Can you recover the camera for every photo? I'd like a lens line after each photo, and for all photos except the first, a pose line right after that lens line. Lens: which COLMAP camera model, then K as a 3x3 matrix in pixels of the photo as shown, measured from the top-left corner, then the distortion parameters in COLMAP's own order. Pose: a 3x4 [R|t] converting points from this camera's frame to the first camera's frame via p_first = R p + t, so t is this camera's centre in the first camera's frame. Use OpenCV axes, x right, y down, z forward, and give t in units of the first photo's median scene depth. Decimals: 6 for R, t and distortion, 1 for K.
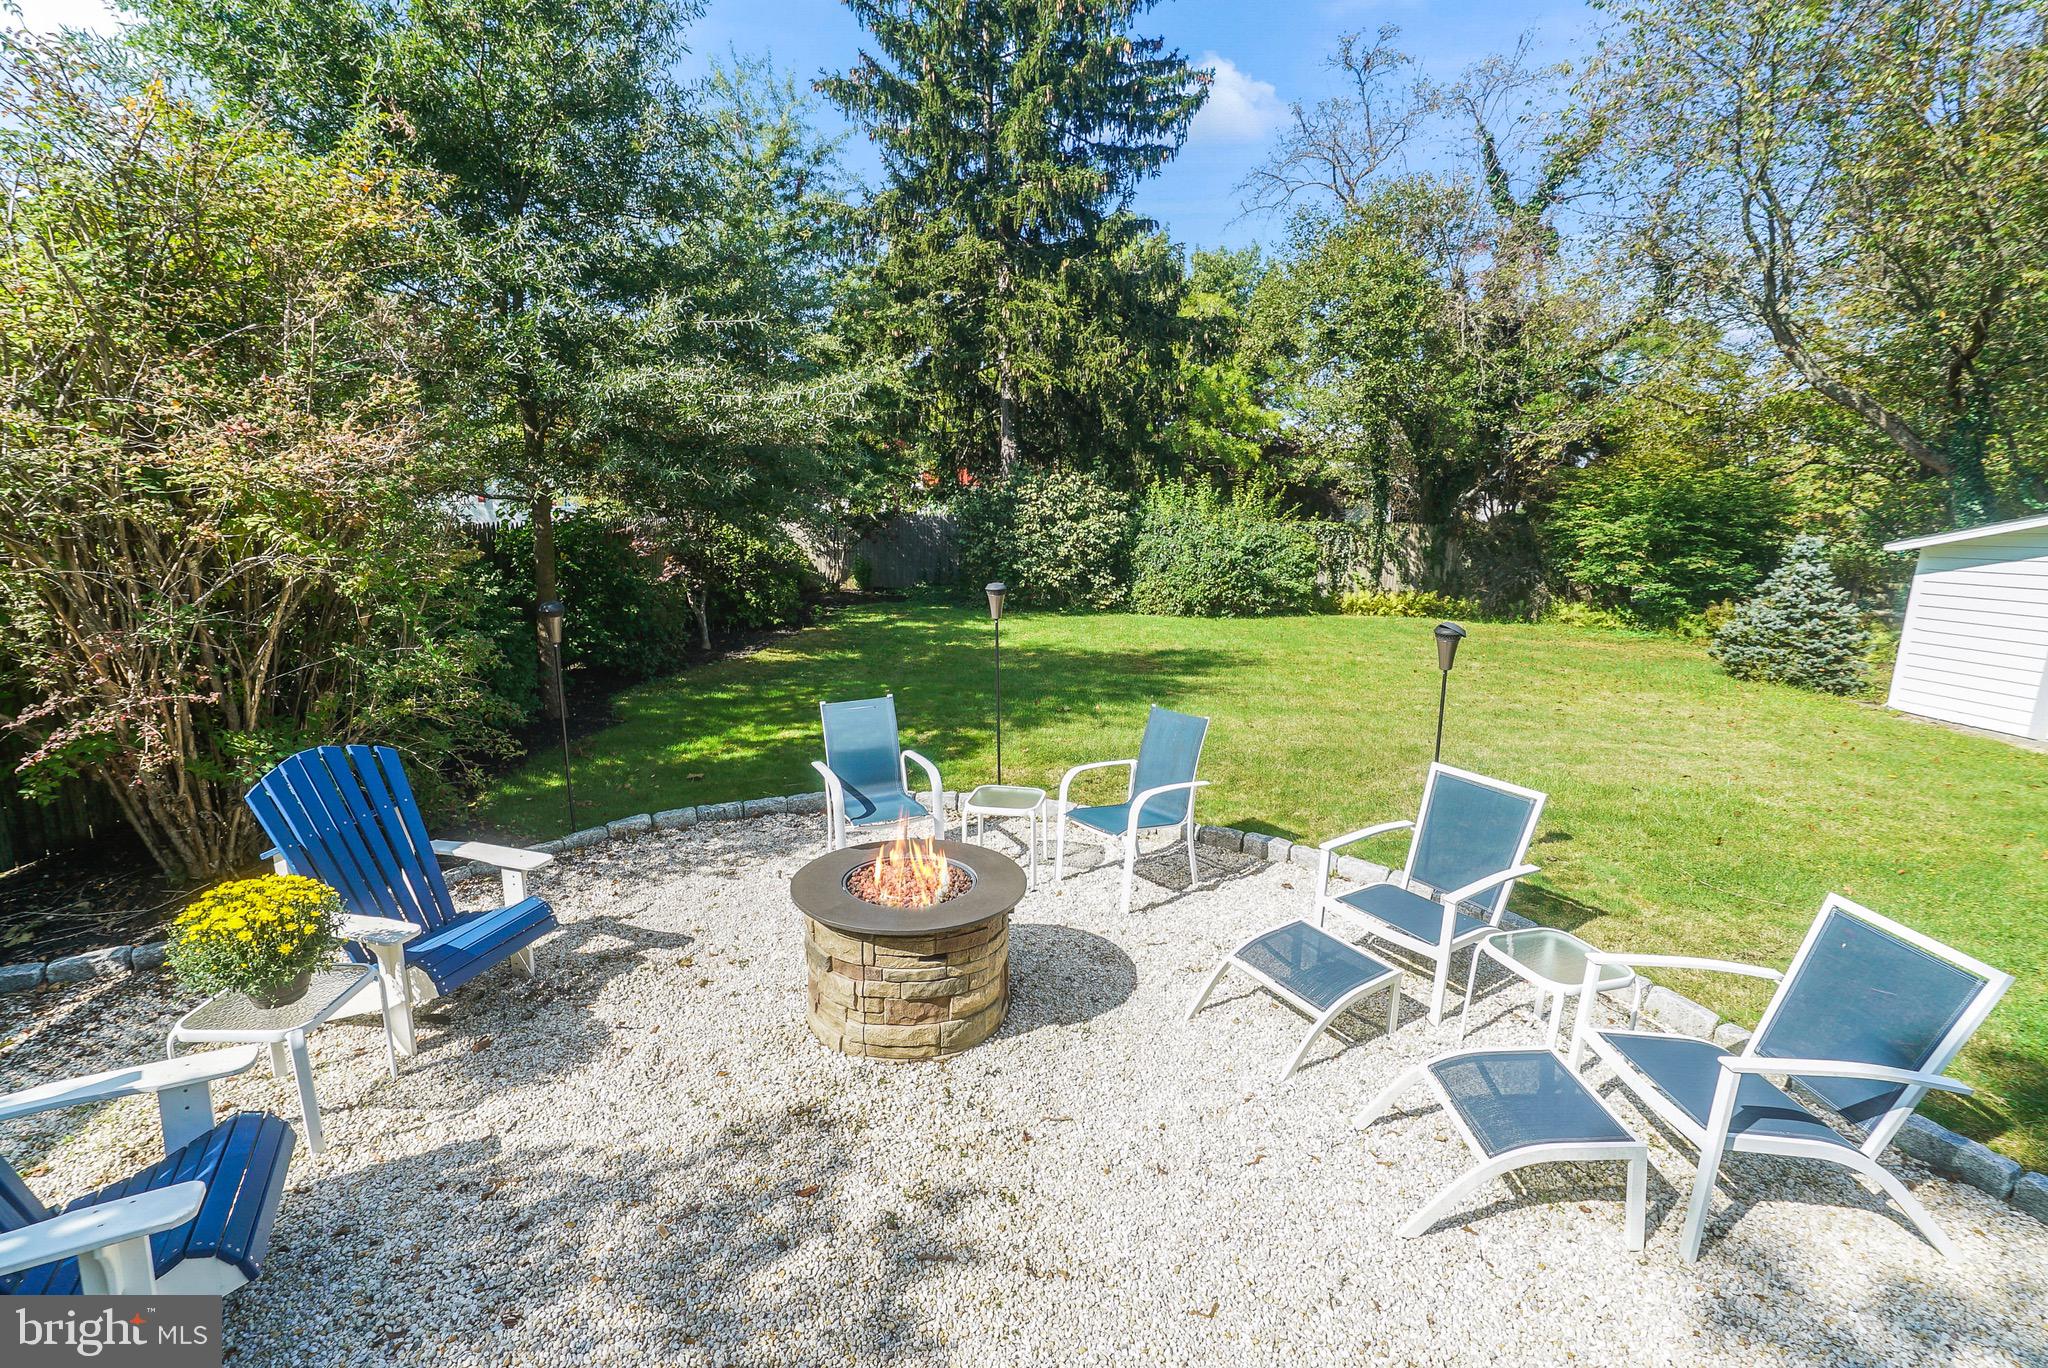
lens RADIAL K [[953.5, 0, 1010.7], [0, 953.5, 679.0], [0, 0, 1]] dist [-0.044387, 0.025290]
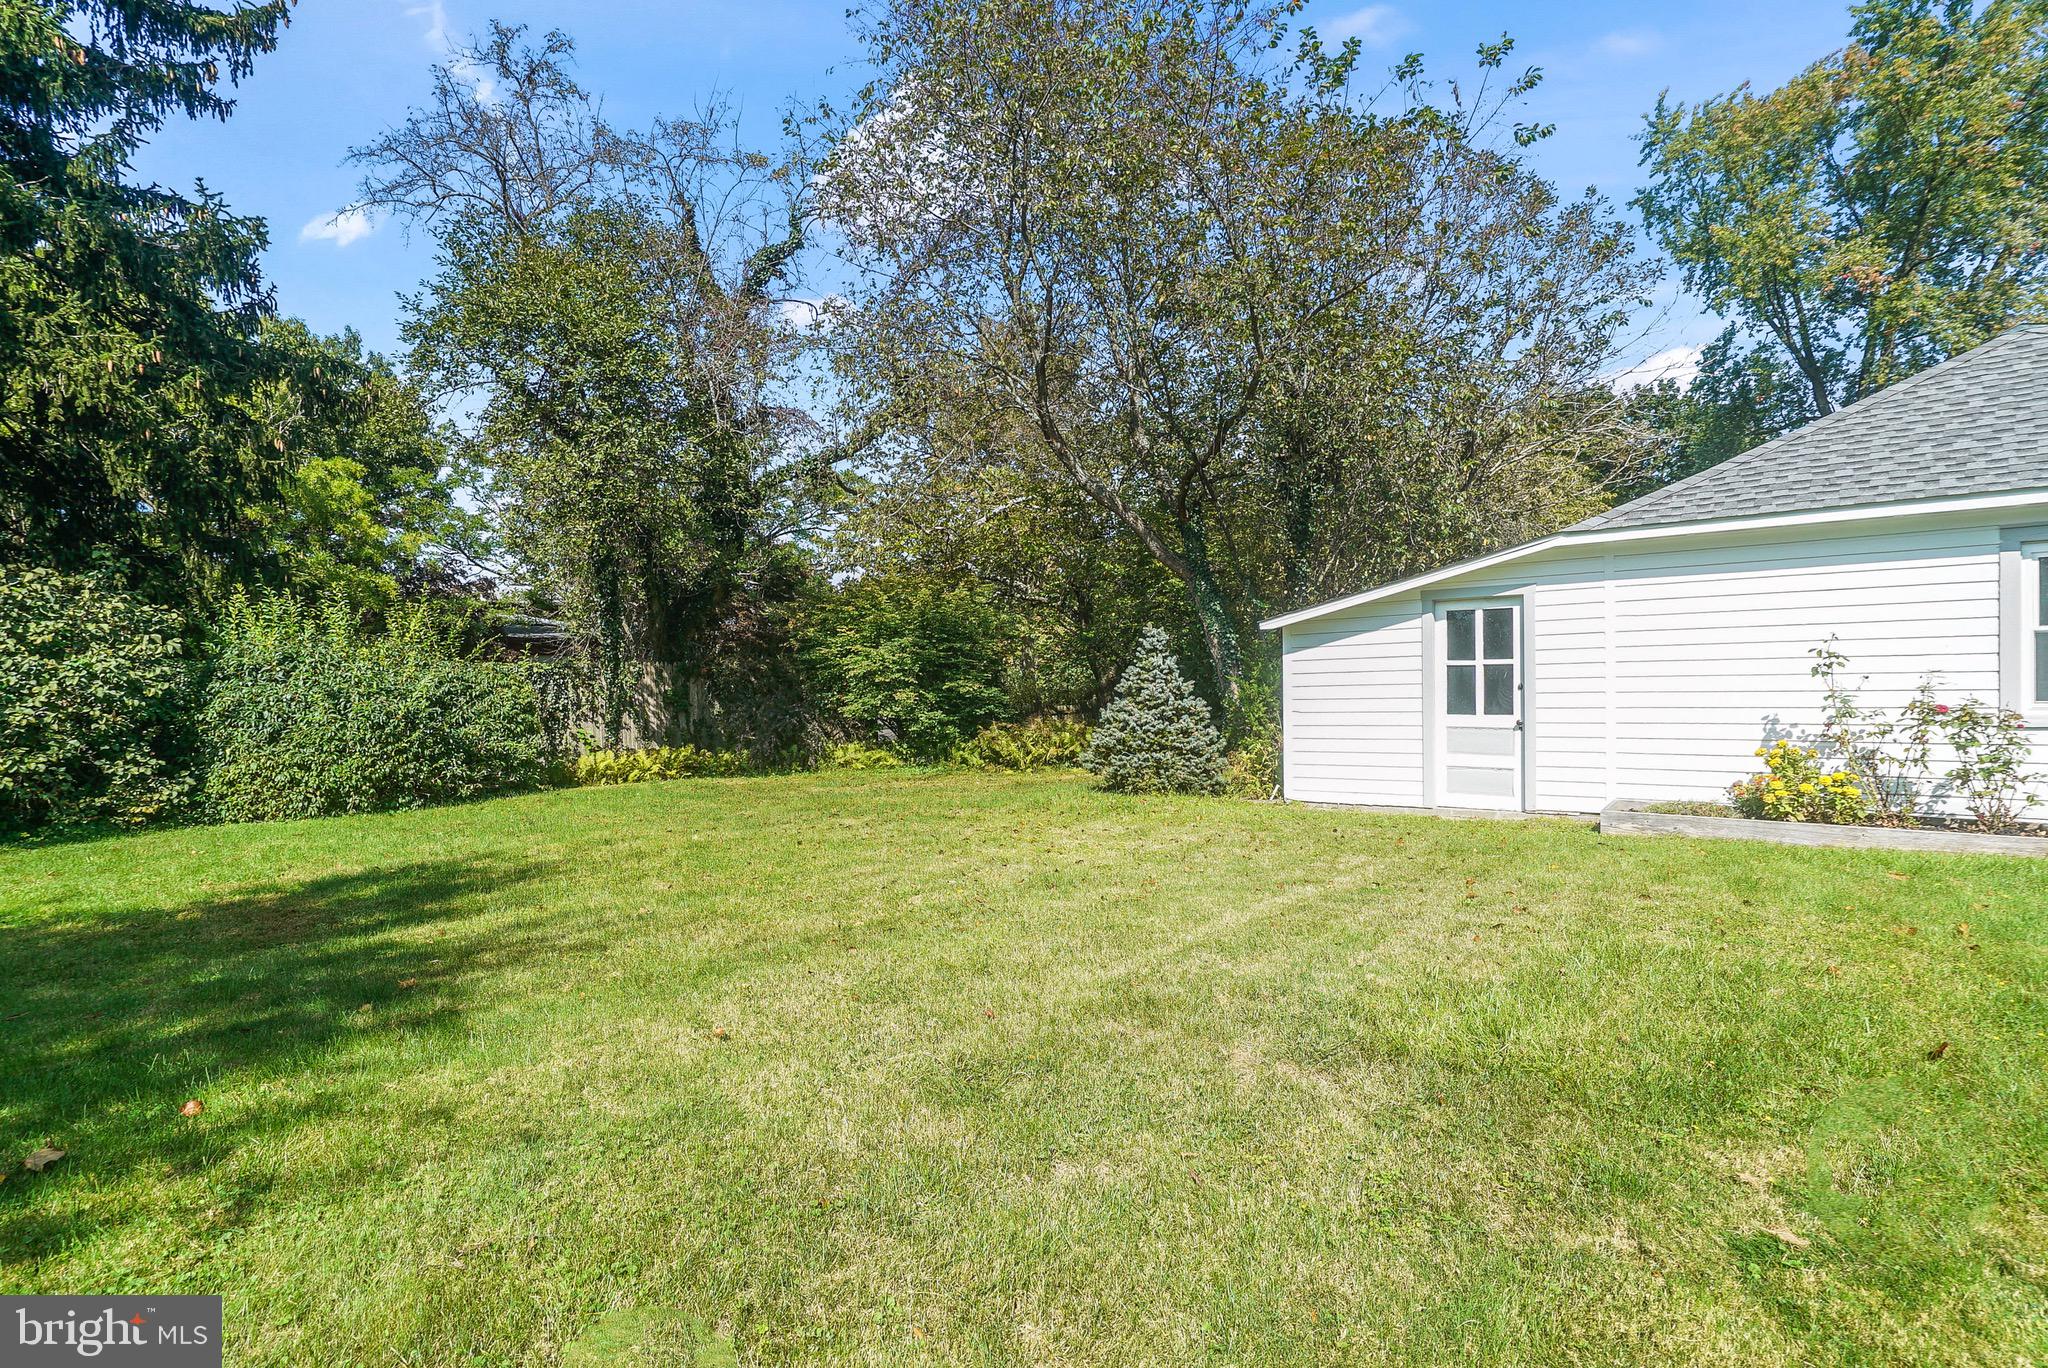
lens RADIAL K [[1007.4, 0, 1014.6], [0, 1007.4, 696.5], [0, 0, 1]] dist [-0.039515, 0.020827]
pose [[0.669165, -0.042811, 0.741880, 0.019483], [0.166941, 0.981481, -0.093941, -0.011101], [-0.724119, 0.186712, 0.663920, 0.286513]]
